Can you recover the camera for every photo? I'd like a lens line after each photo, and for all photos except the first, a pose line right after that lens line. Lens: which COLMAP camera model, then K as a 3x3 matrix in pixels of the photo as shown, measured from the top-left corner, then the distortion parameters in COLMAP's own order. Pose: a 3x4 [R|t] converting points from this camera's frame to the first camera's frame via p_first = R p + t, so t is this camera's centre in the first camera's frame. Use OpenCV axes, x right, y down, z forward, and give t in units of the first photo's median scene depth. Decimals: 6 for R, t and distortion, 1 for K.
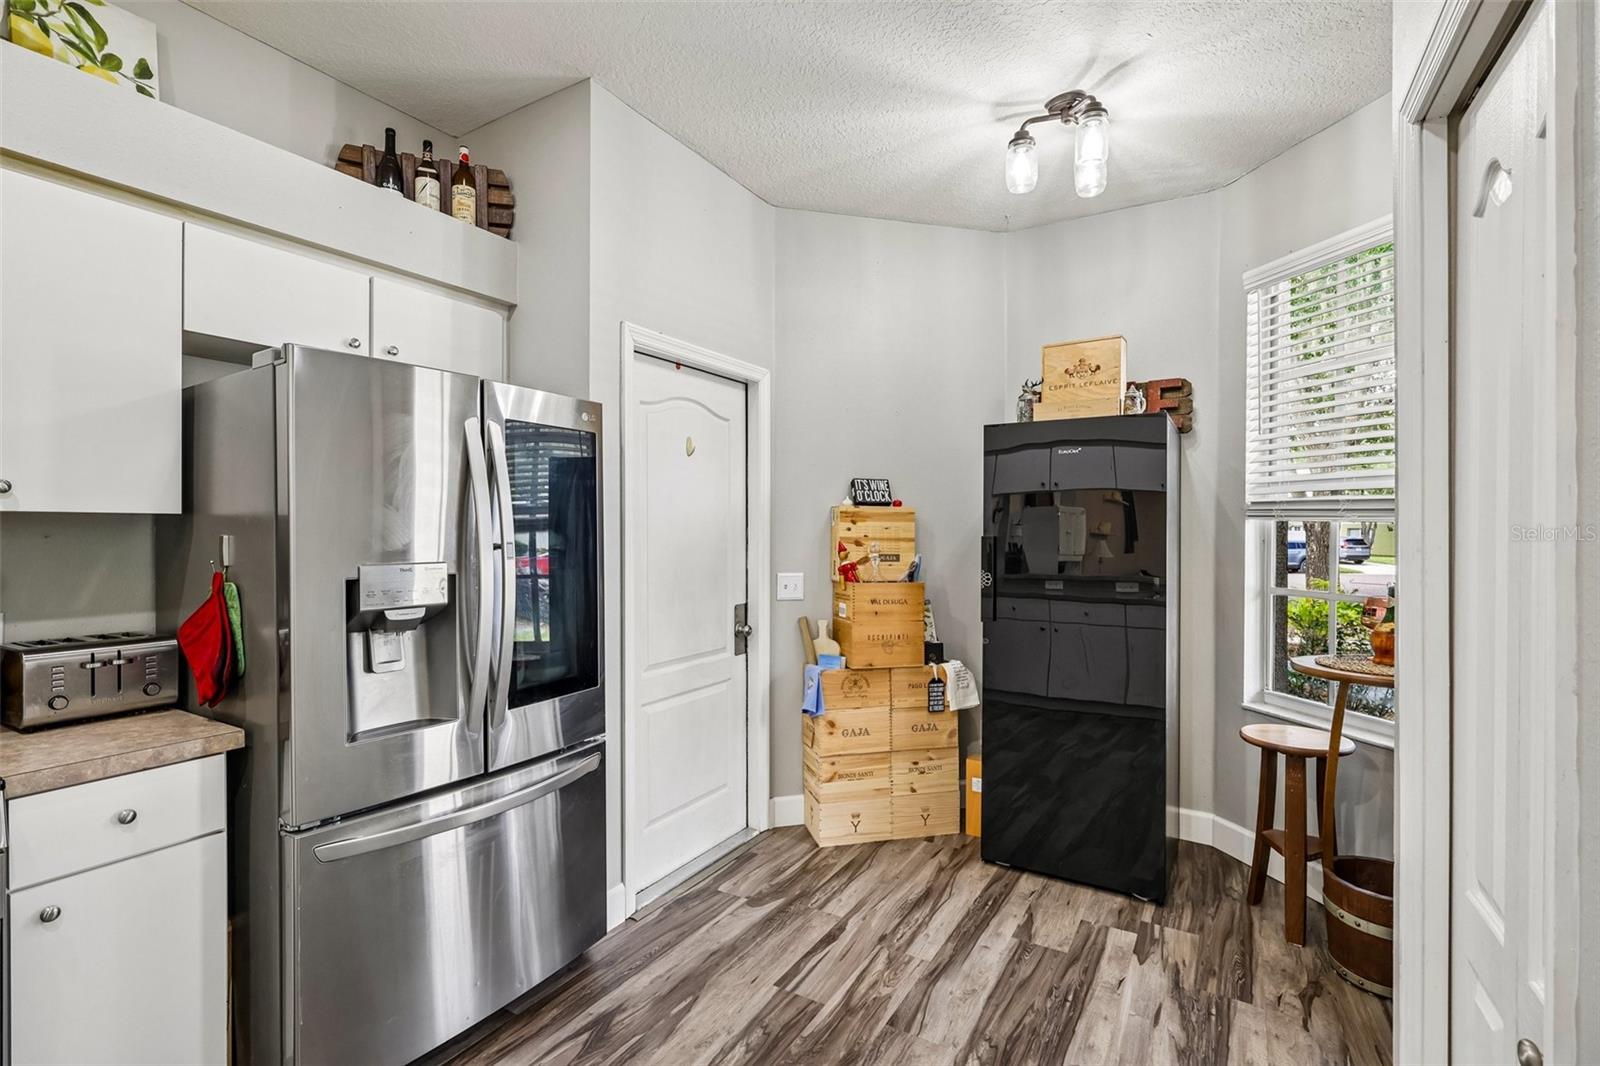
lens RADIAL K [[738.9, 0, 796.3], [0, 738.9, 531.8], [0, 0, 1]] dist [-0.002117, 0.000051]
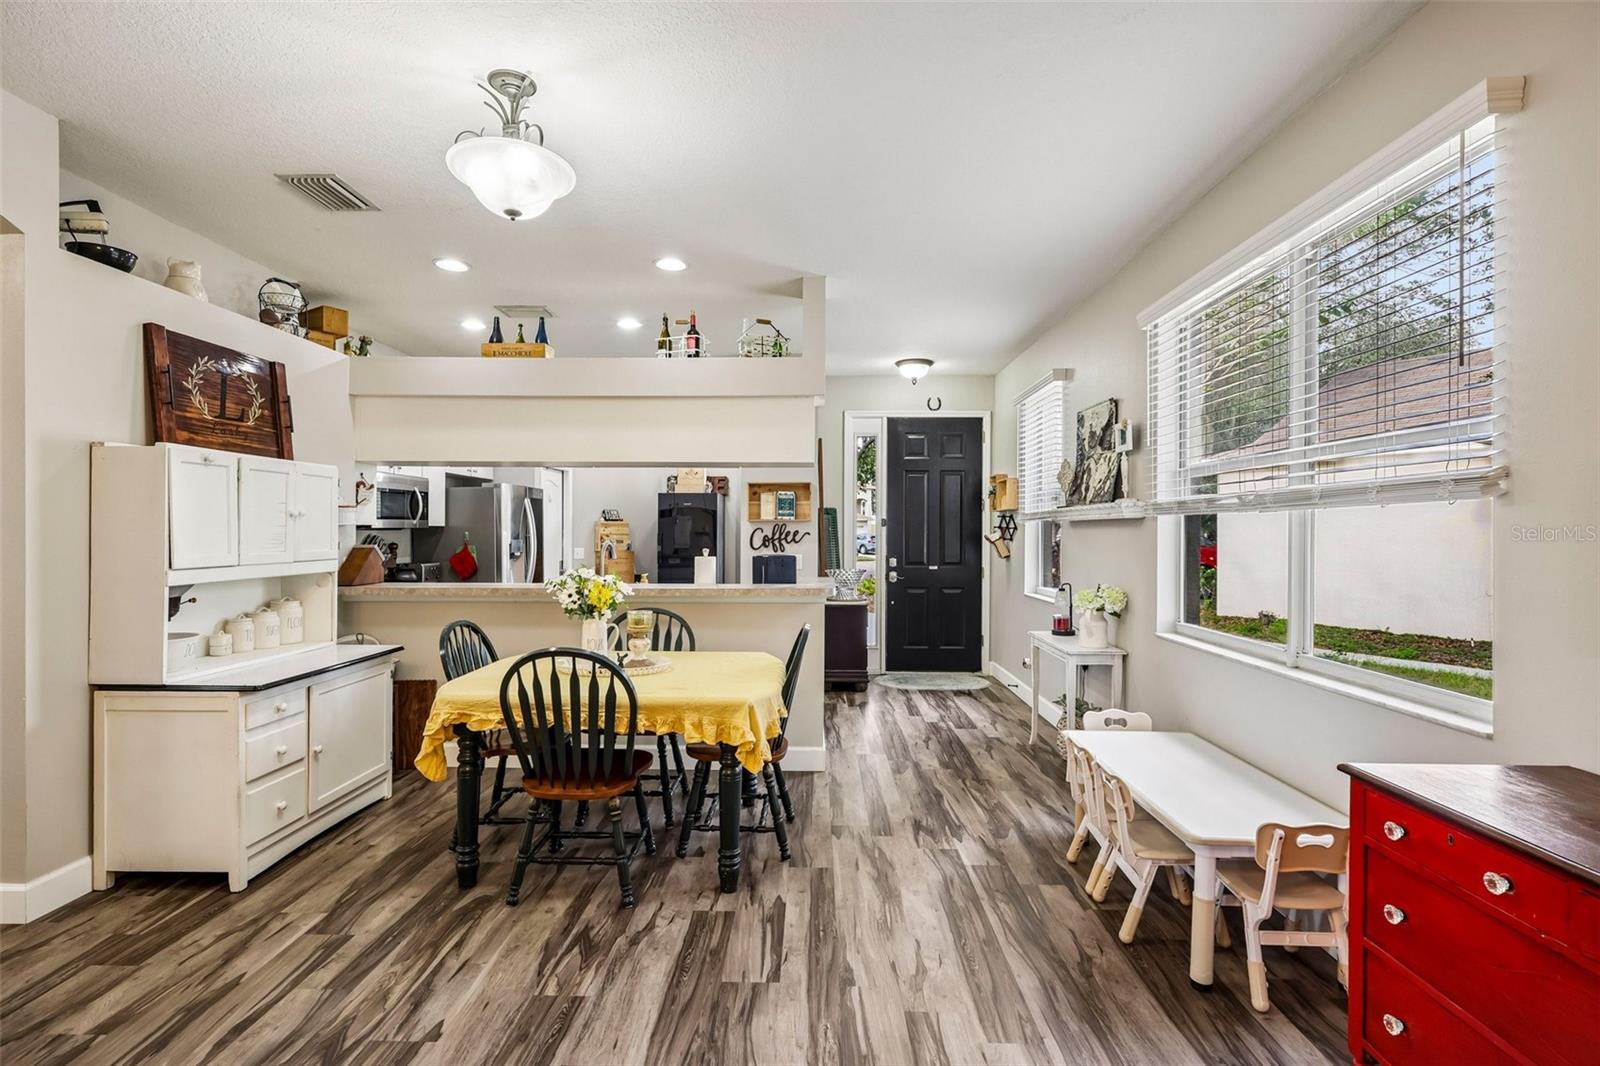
lens RADIAL K [[749.4, 0, 796.9], [0, 749.4, 526.7], [0, 0, 1]] dist [-0.000314, 0.000006]
pose [[0.868155, 0.002650, 0.496286, -0.793324], [0.001146, 0.999972, -0.007343, 0.004006], [-0.496291, 0.006944, 0.868128, -1.955623]]
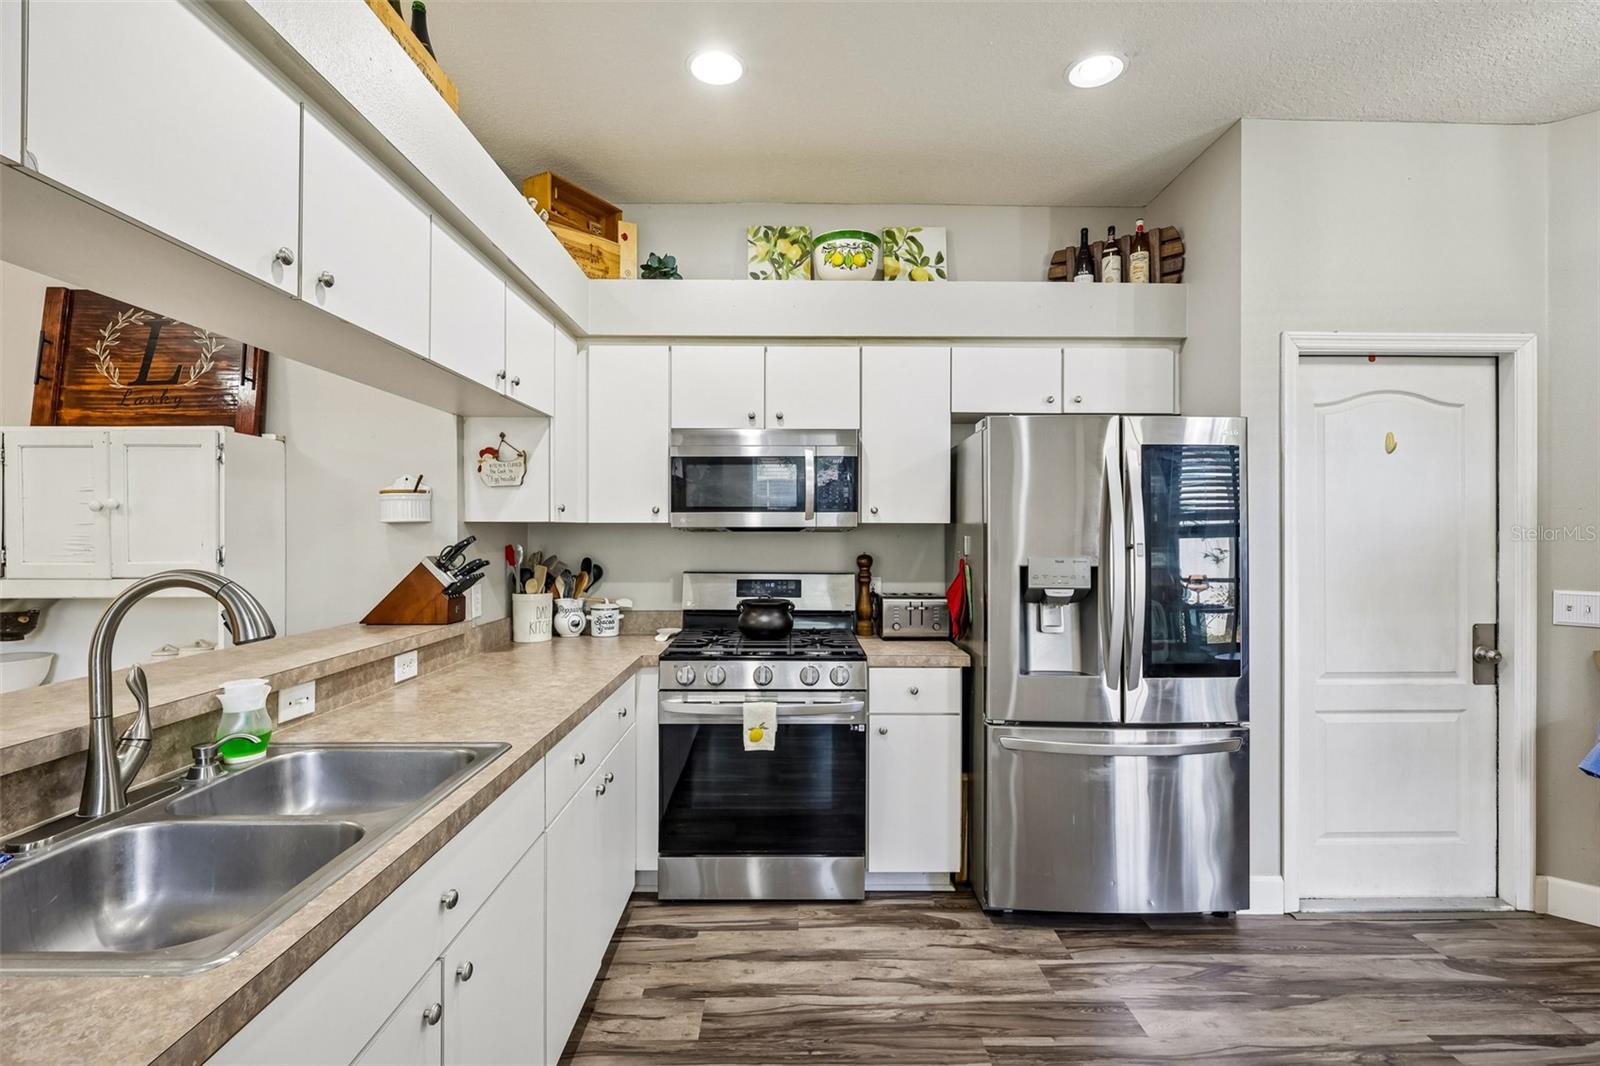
lens RADIAL K [[738.9, 0, 796.3], [0, 738.9, 531.8], [0, 0, 1]] dist [-0.002117, 0.000051]
pose [[0.527153, 0.001437, -0.849769, 0.275608], [-0.004927, 0.999987, -0.001365, -0.000797], [0.849756, 0.004906, 0.527153, -0.118133]]
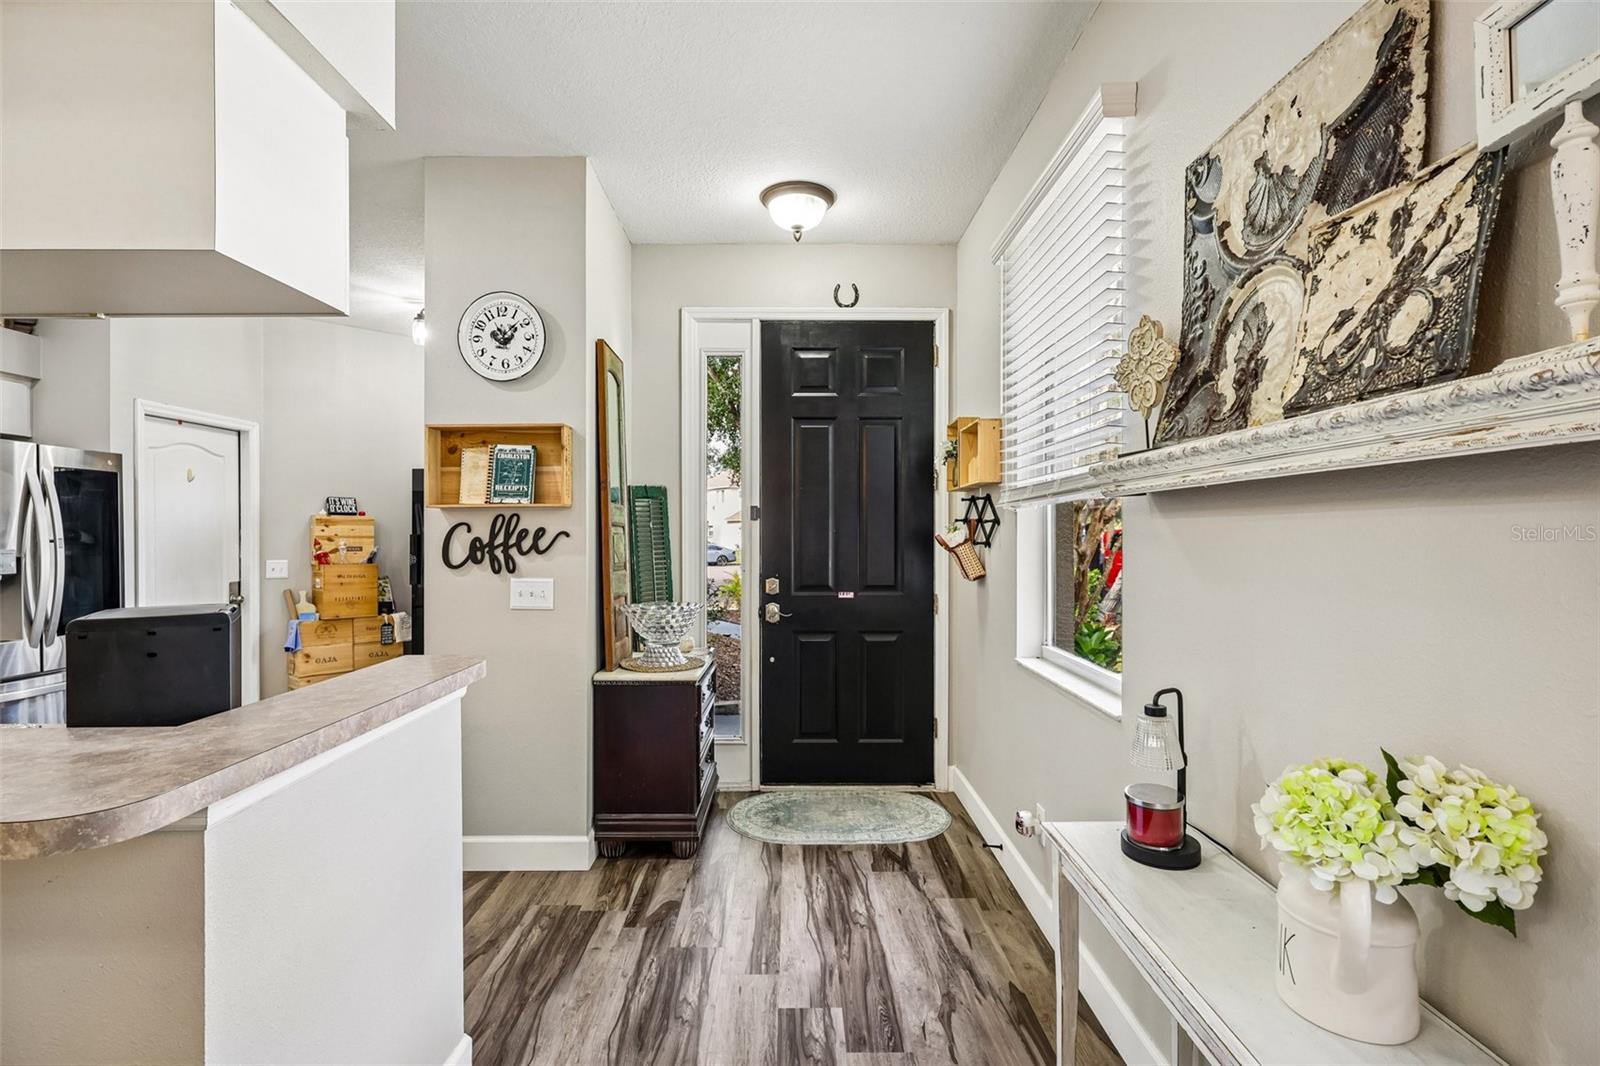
lens RADIAL K [[738.9, 0, 796.3], [0, 738.9, 531.8], [0, 0, 1]] dist [-0.002117, 0.000051]
pose [[0.853006, -0.004574, 0.521881, 0.139200], [0.006008, 0.999981, -0.001054, 0.008580], [-0.521866, 0.004035, 0.853018, -1.037692]]
